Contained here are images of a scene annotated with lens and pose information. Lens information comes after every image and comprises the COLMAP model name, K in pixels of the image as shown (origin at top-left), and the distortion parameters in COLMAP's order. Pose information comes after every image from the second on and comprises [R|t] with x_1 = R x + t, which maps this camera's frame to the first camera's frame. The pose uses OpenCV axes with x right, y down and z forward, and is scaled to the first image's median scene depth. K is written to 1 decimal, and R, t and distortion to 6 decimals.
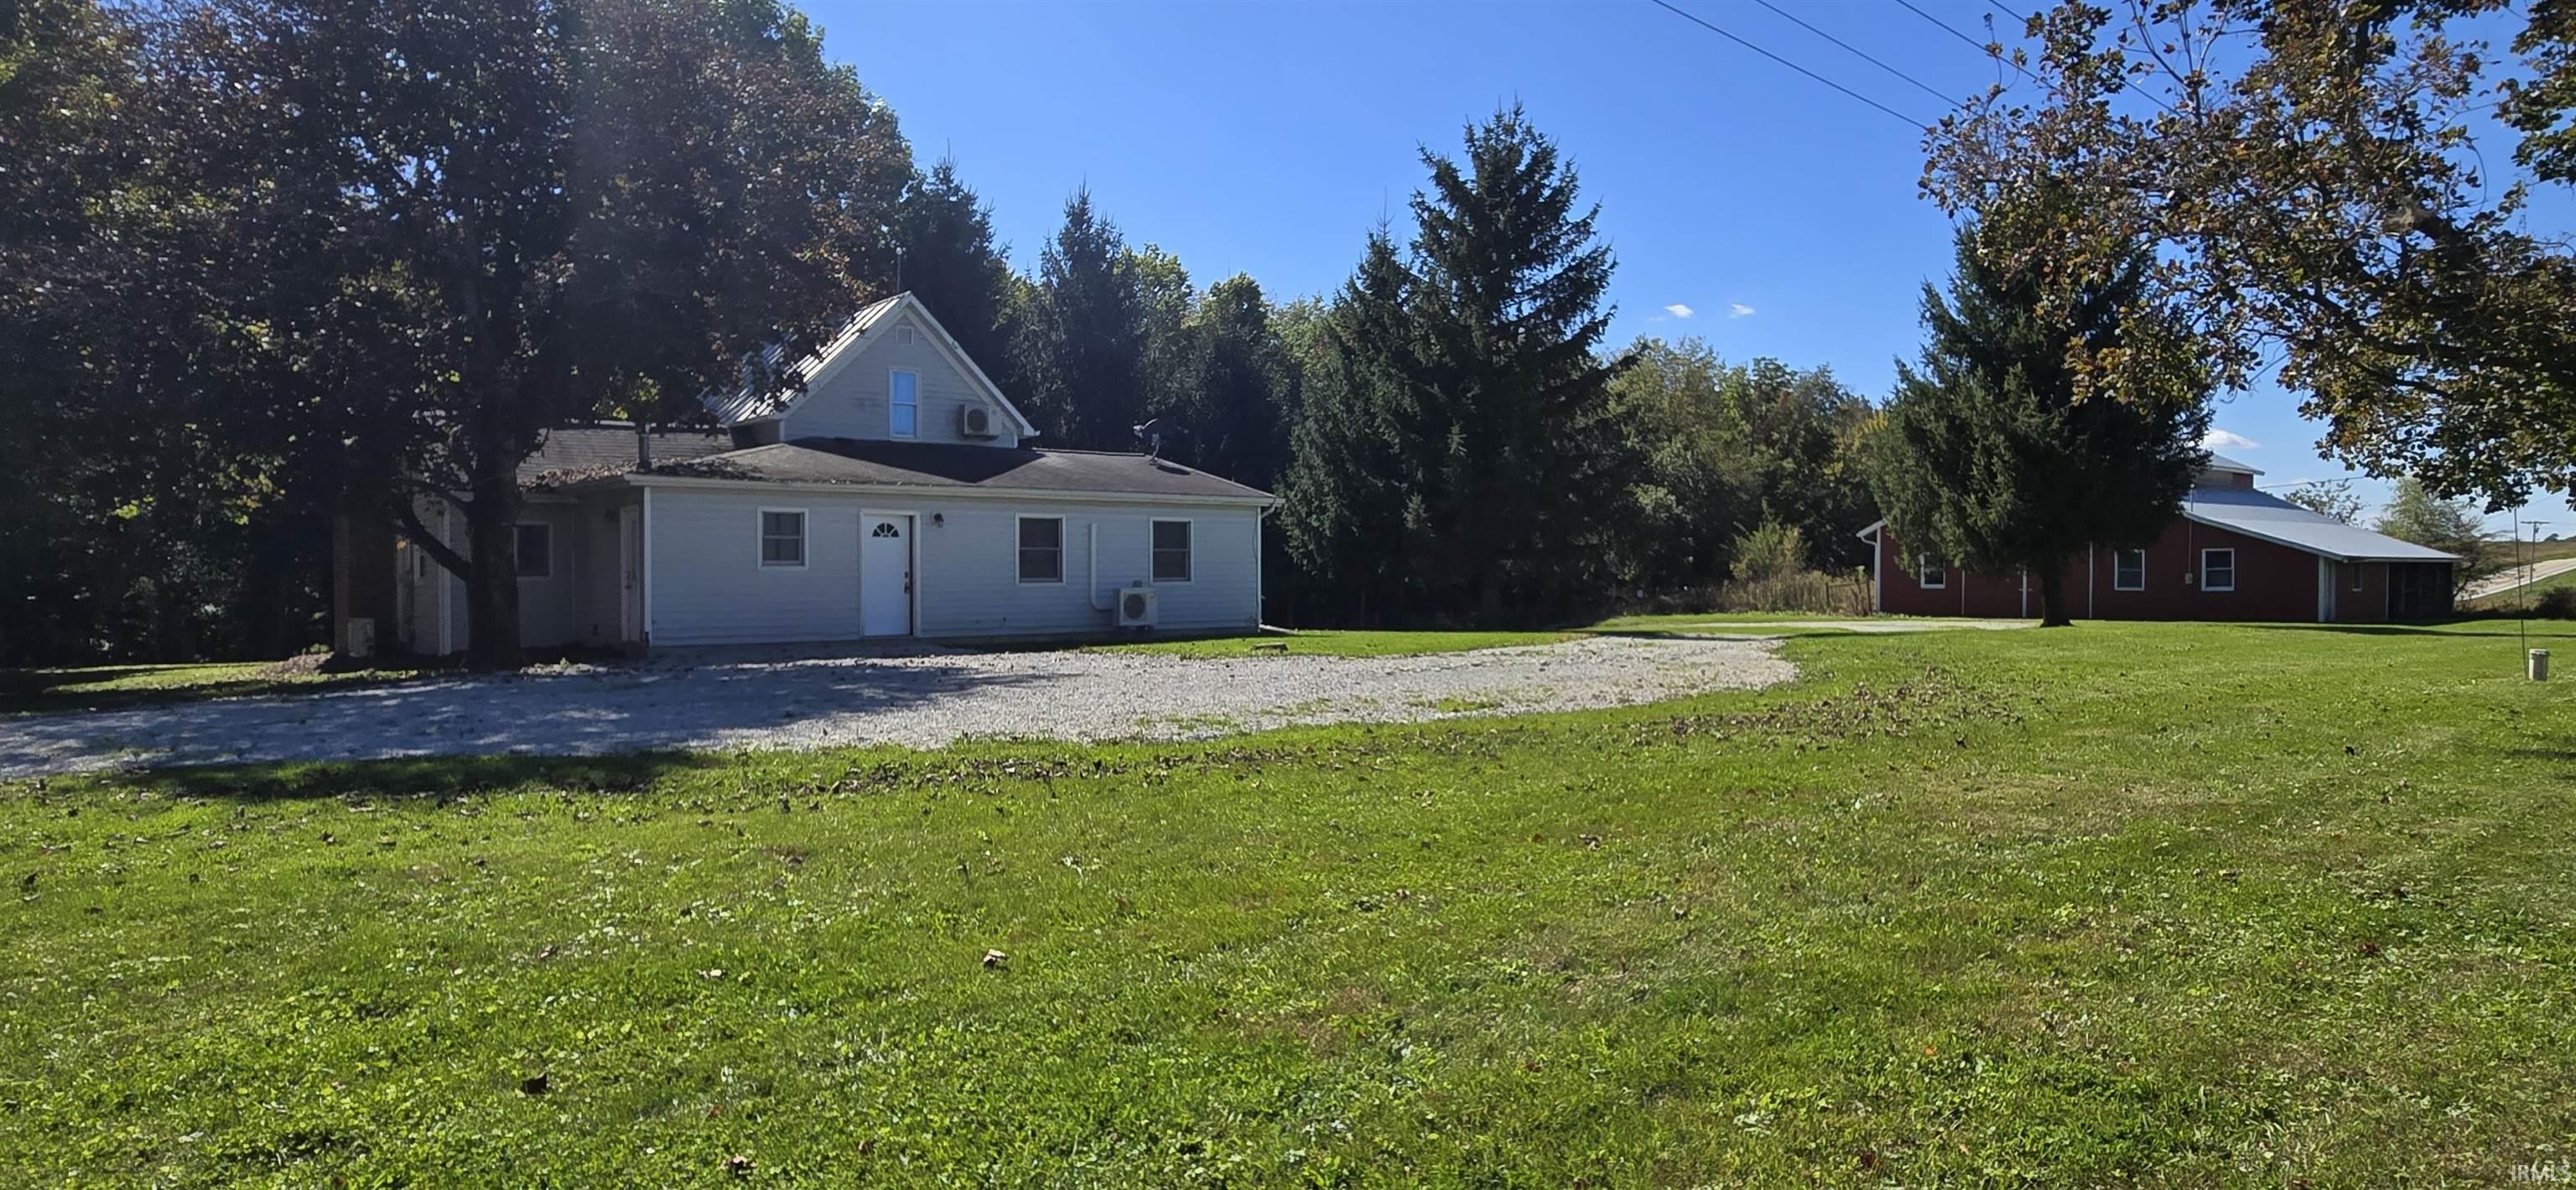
lens RADIAL K [[1444.7, 0, 1289.3], [0, 1444.7, 597.8], [0, 0, 1]] dist [-0.001067, 0.000008]
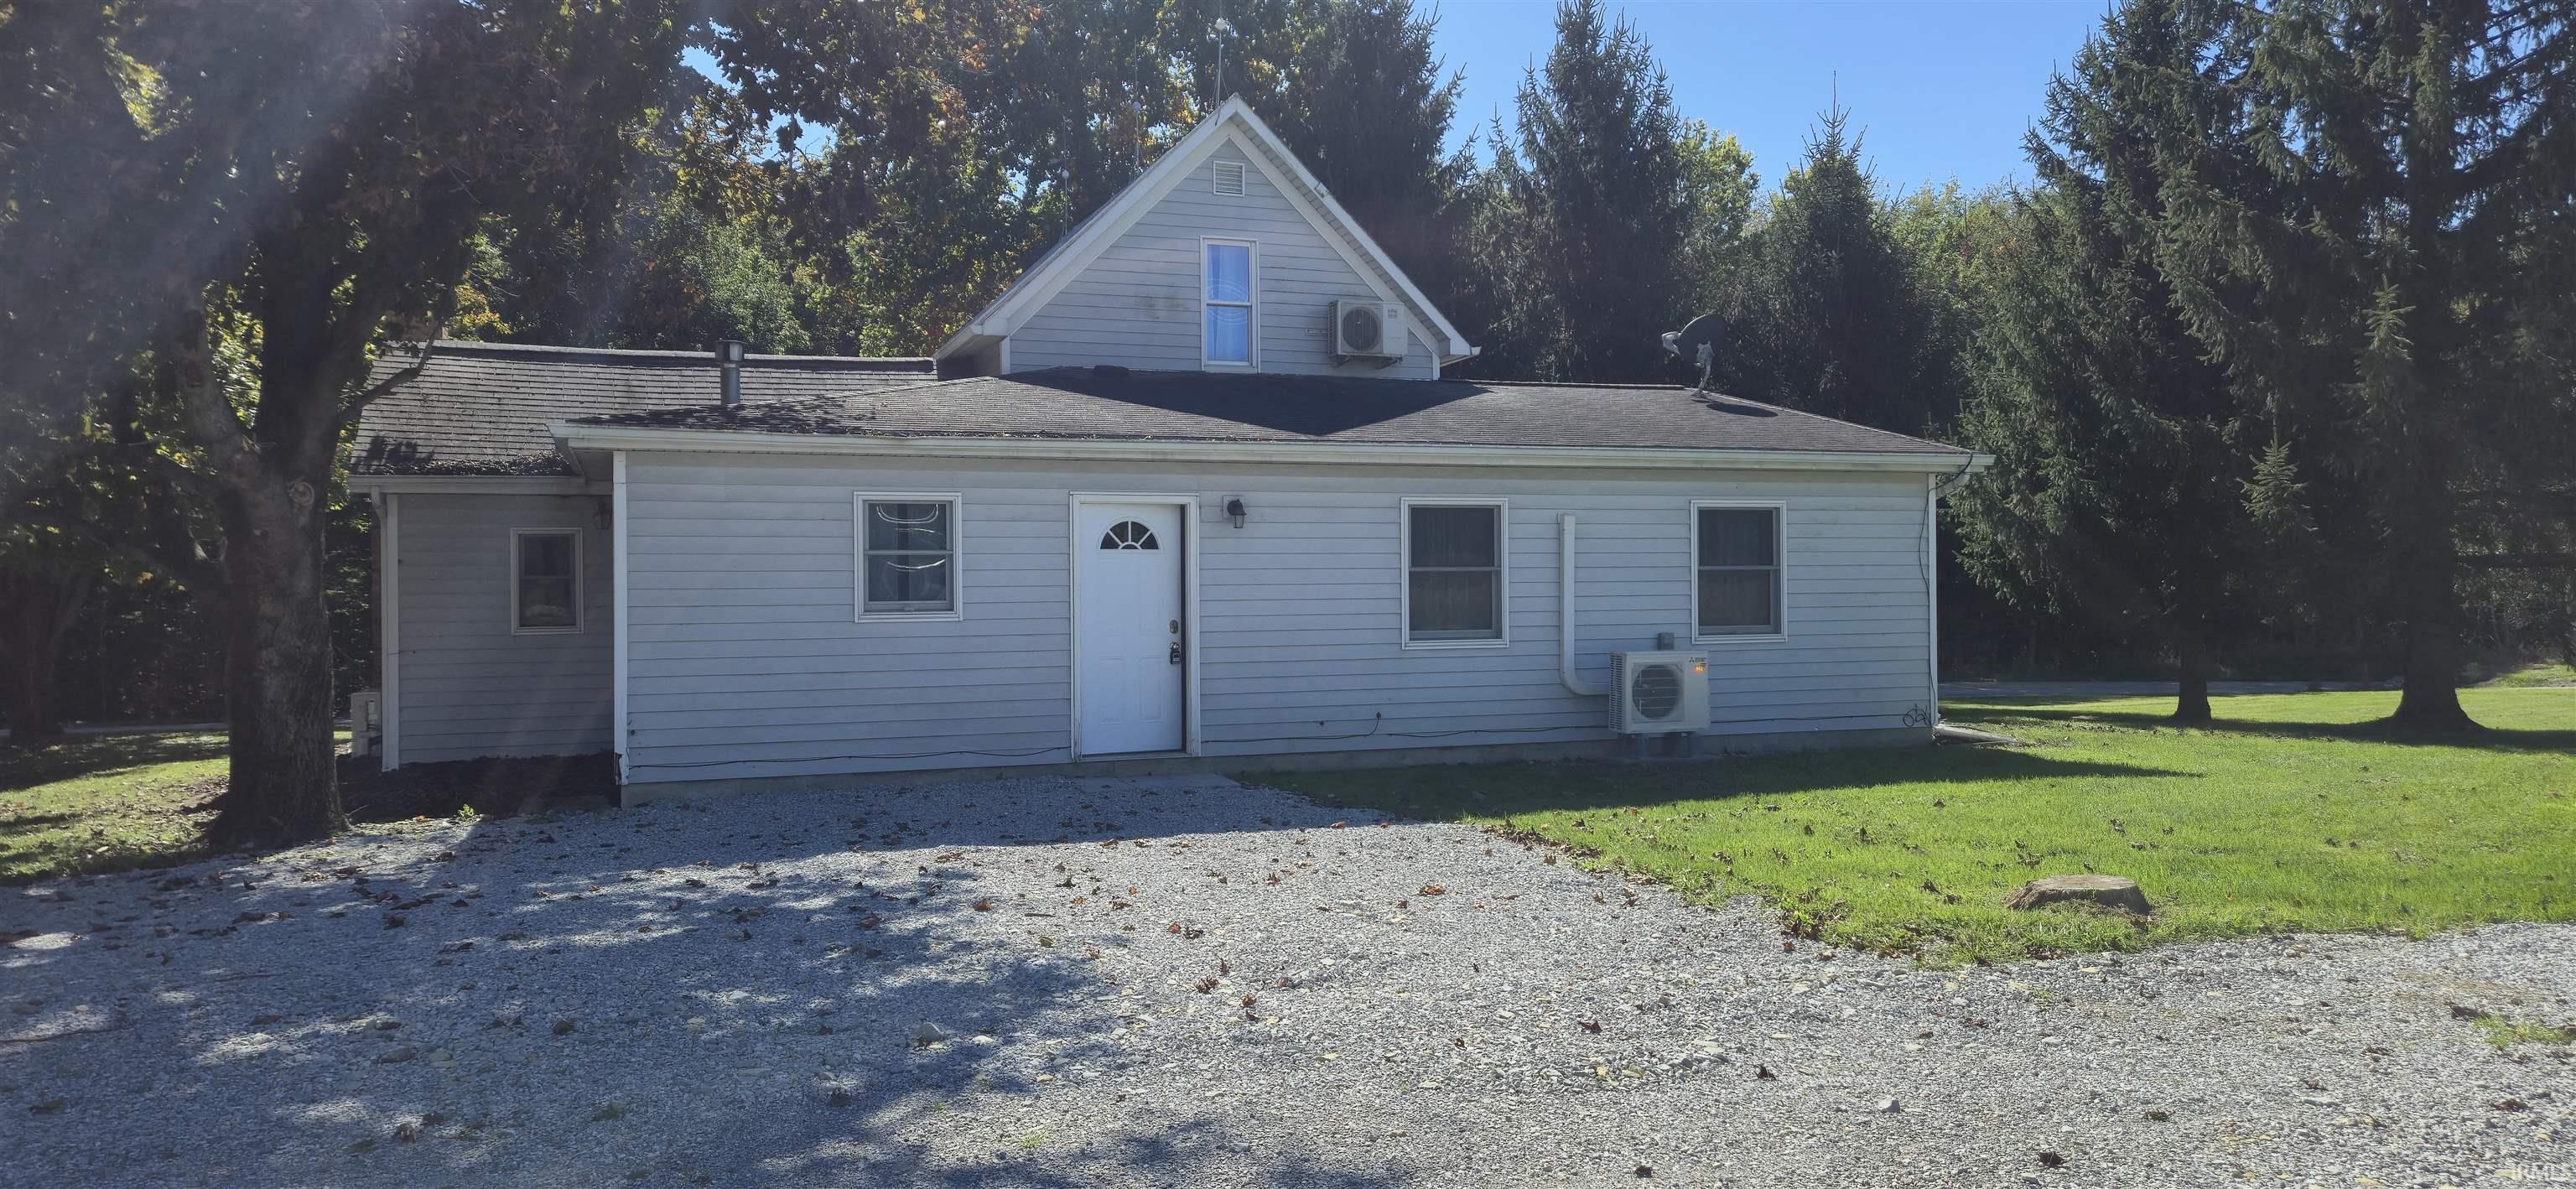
lens RADIAL K [[1507.0, 0, 1275.3], [0, 1507.0, 603.7], [0, 0, 1]] dist [0.007643, -0.002709]
pose [[0.932916, 0.002877, -0.360082, -0.039779], [-0.002385, 0.999996, 0.001811, -0.019521], [0.360086, -0.000831, 0.932919, 0.425981]]
